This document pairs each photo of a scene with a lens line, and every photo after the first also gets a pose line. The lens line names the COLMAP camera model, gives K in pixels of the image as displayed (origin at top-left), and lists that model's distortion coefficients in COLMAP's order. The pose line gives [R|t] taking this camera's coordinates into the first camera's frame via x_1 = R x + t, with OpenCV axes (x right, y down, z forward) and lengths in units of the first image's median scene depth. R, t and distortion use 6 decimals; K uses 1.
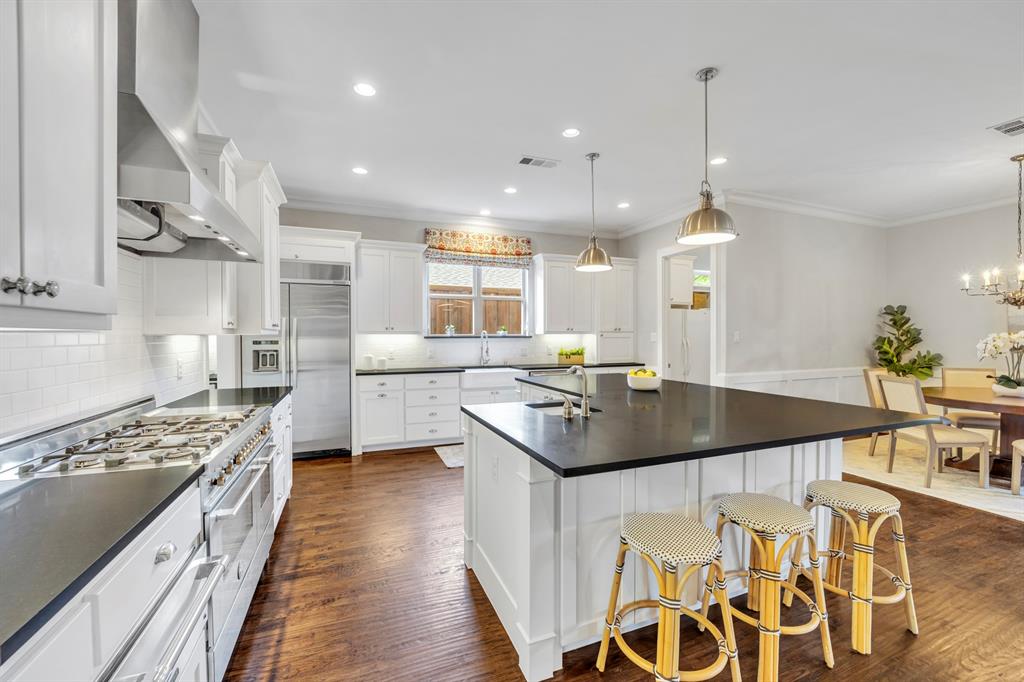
lens RADIAL K [[418.1, 0, 509.1], [0, 418.1, 340.9], [0, 0, 1]] dist [-0.010980, 0.000317]
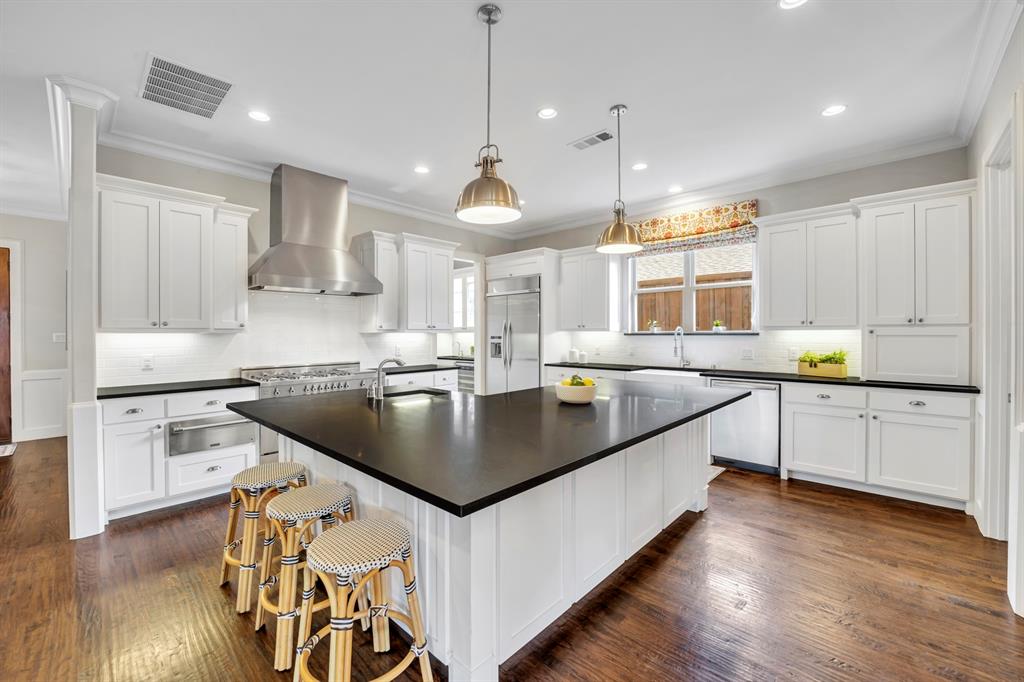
lens RADIAL K [[418.1, 0, 506.4], [0, 418.1, 336.6], [0, 0, 1]] dist [-0.010980, 0.000317]
pose [[0.430568, 0.010536, -0.902497, 0.537858], [-0.006718, 0.999942, 0.008469, -0.008582], [0.902533, 0.002416, 0.430613, 0.299135]]
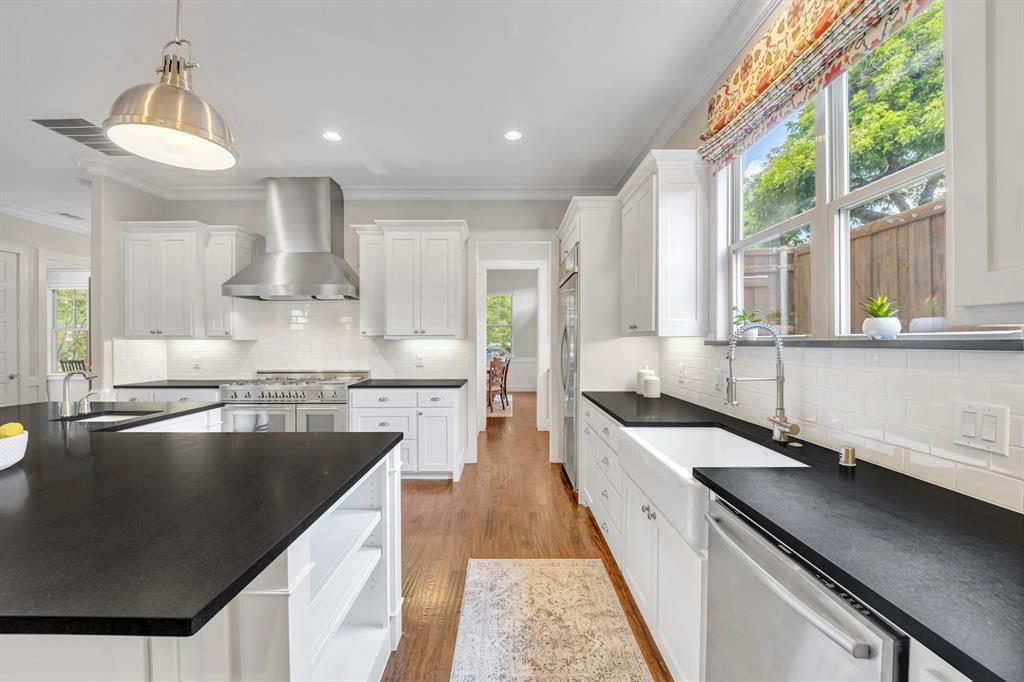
lens RADIAL K [[418.1, 0, 511.2], [0, 418.1, 339.3], [0, 0, 1]] dist [-0.010980, 0.000317]
pose [[-0.363909, 0.000953, -0.931434, 0.277157], [-0.005367, 0.999981, 0.003120, -0.011369], [0.931419, 0.006134, -0.363897, 0.905958]]
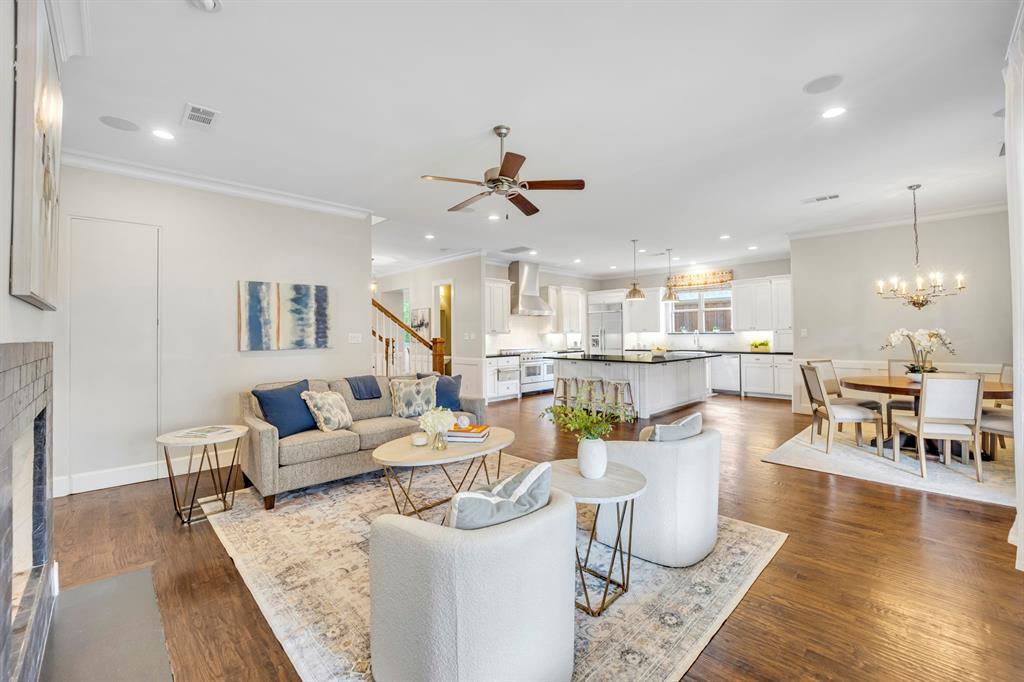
lens RADIAL K [[418.1, 0, 509.1], [0, 418.1, 323.7], [0, 0, 1]] dist [-0.010980, 0.000317]
pose [[0.385498, -0.020549, -0.922480, 1.196029], [0.000178, 0.999754, -0.022196, -0.010744], [0.922709, 0.008392, 0.385406, -0.376563]]
